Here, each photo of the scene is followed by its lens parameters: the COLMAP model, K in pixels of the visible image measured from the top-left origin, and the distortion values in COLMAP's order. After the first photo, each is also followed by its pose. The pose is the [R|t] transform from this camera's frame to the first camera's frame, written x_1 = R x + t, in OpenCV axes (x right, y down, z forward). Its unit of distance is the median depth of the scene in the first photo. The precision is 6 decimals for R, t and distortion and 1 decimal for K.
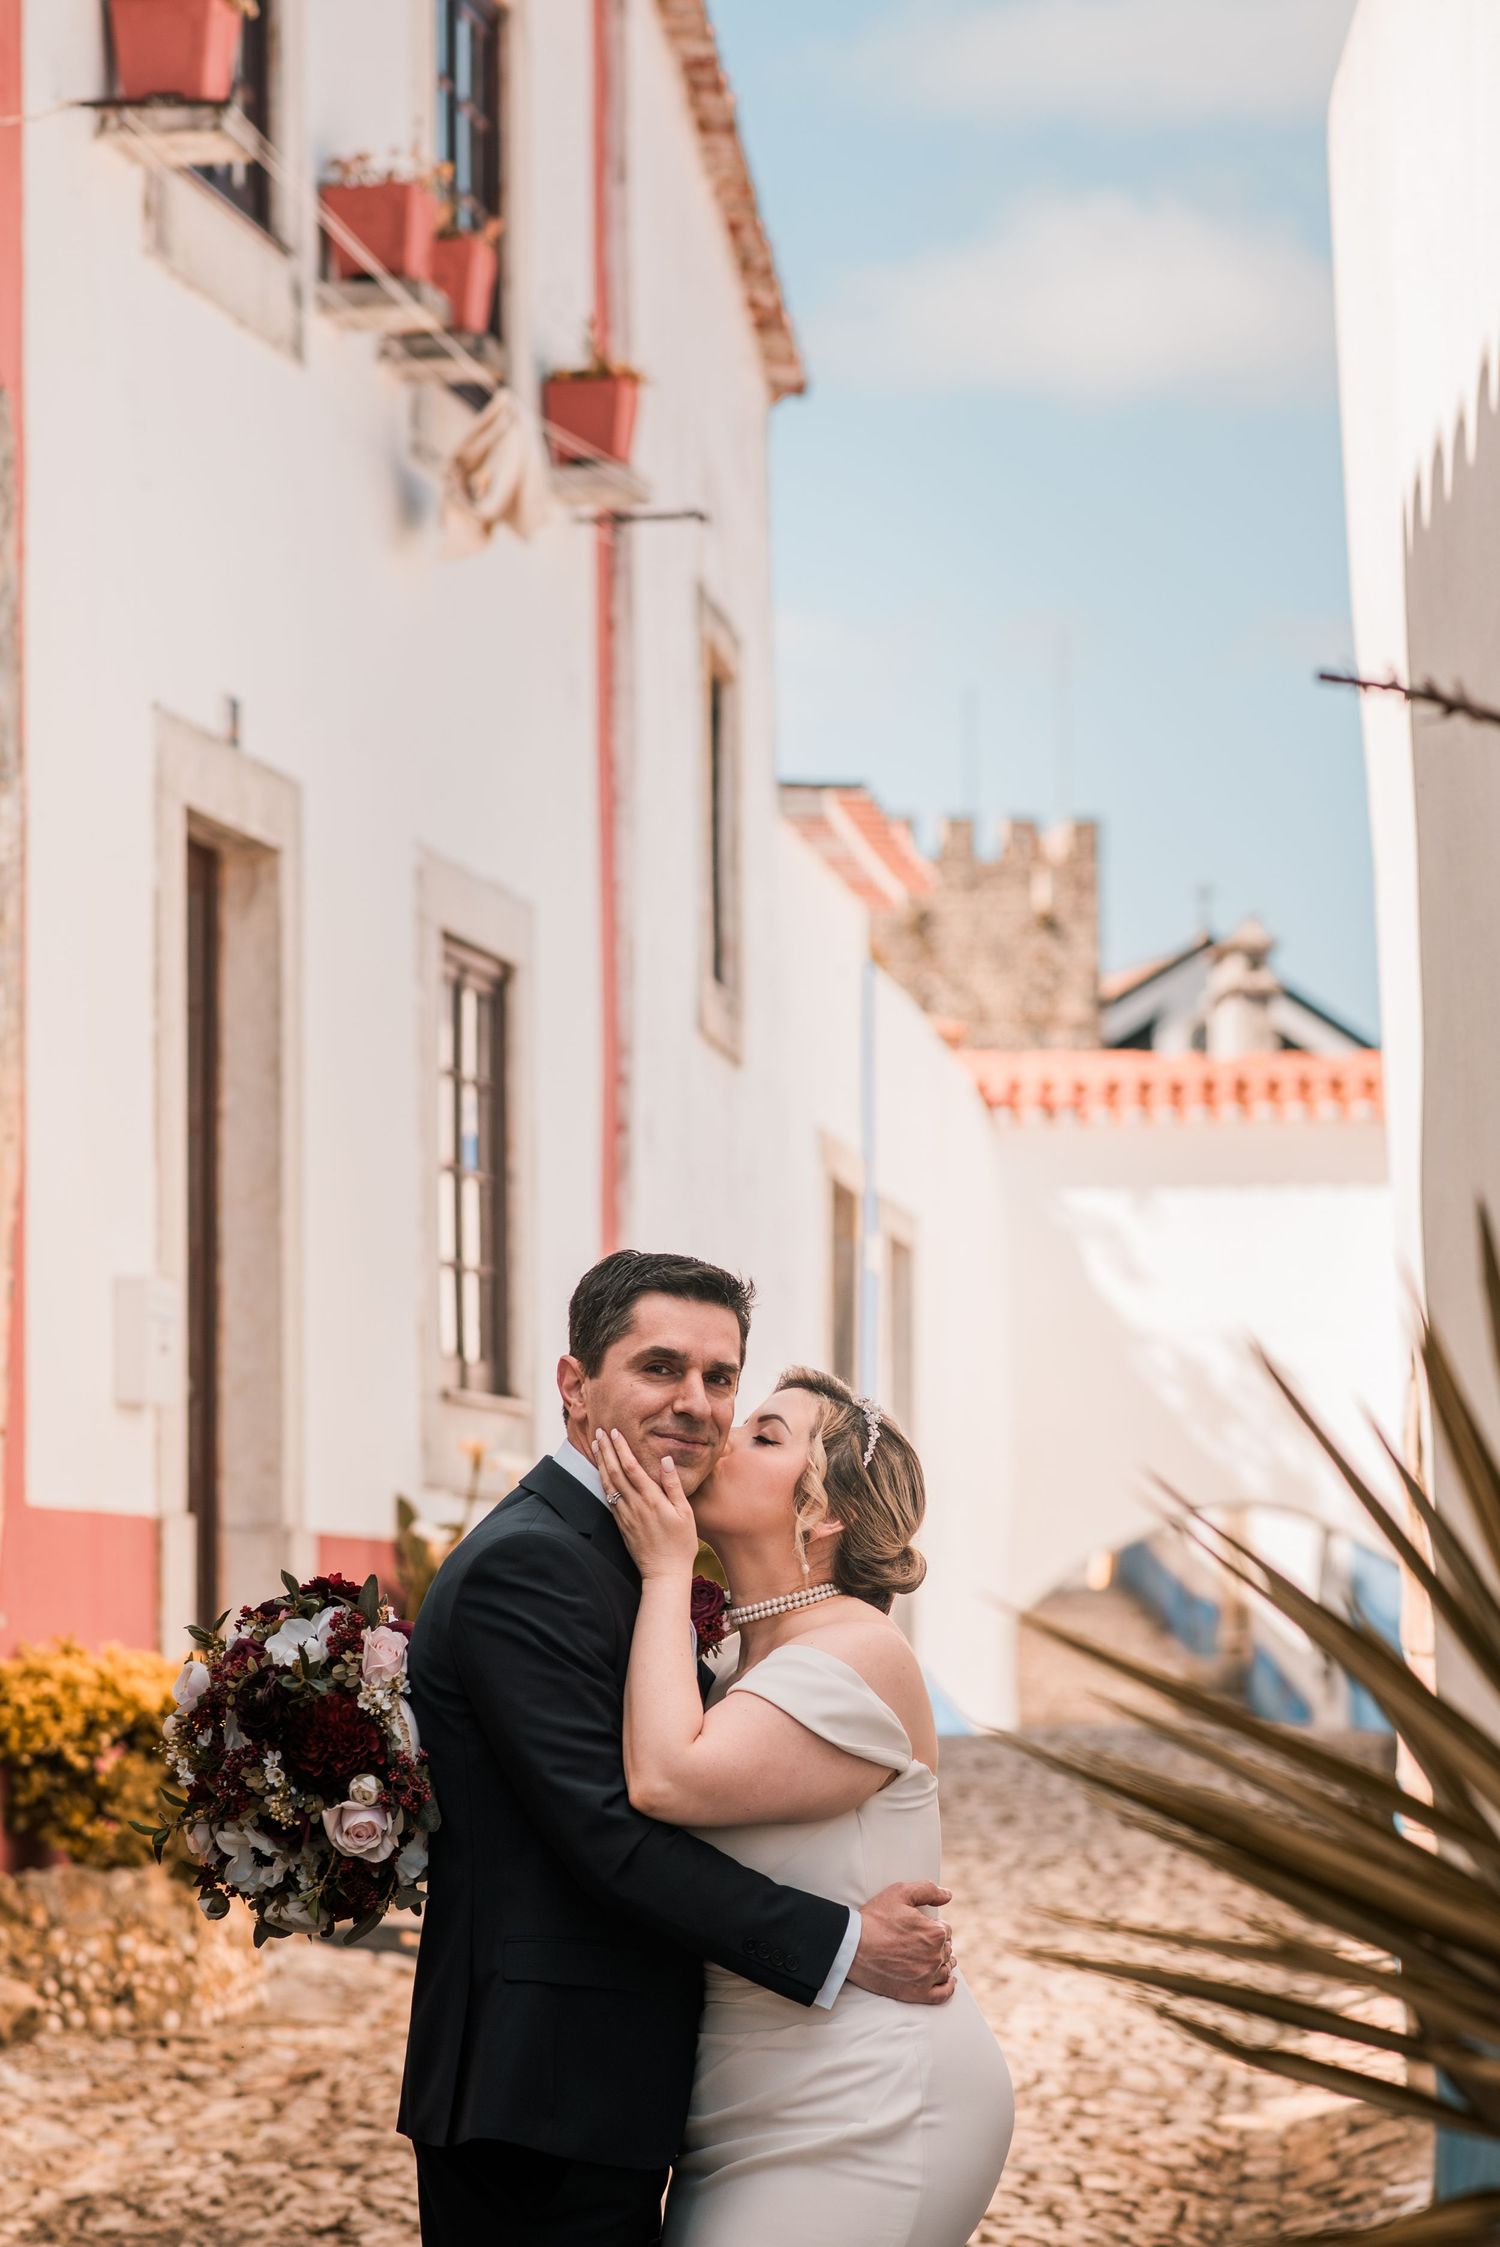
lens RADIAL K [[6597.8, 0, 827.4], [0, 6597.8, 1249.6], [0, 0, 1]] dist [0.018899, 0.983642]
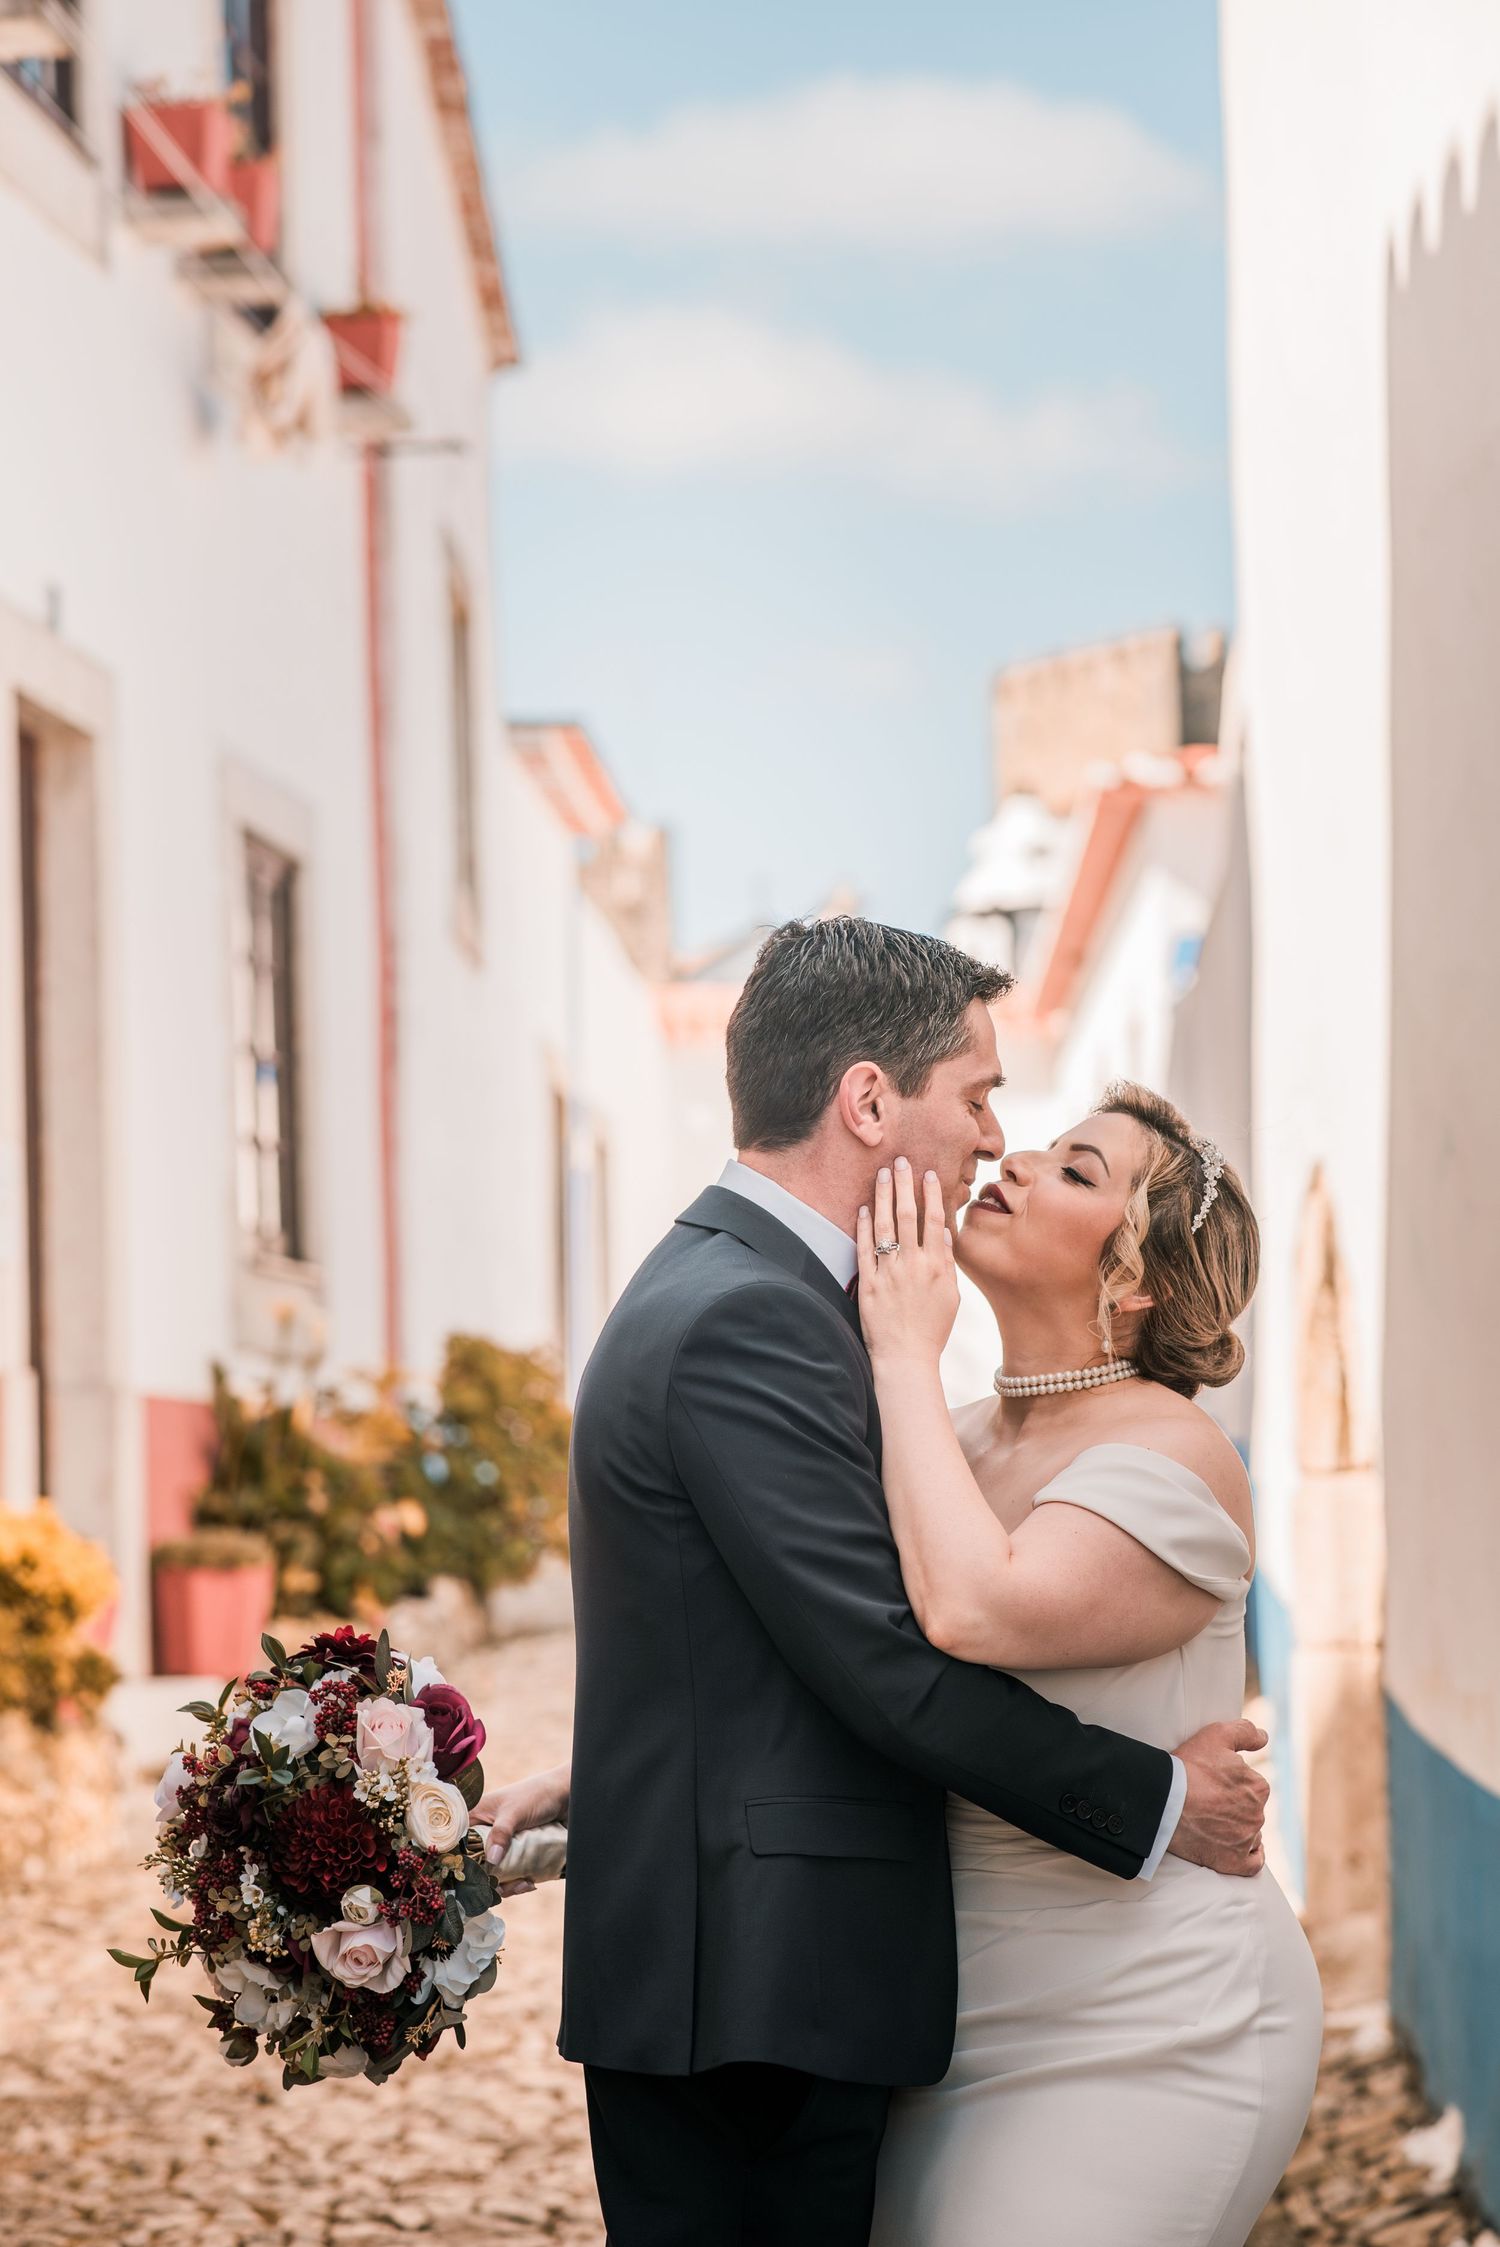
lens RADIAL K [[5405.4, 0, 812.0], [0, 5405.4, 1179.8], [0, 0, 1]] dist [0.083619, -0.442634]
pose [[0.997425, -0.014547, 0.070226, -0.032553], [0.014690, 0.999891, -0.001522, 0.012868], [-0.070197, 0.002549, 0.997530, 0.145570]]
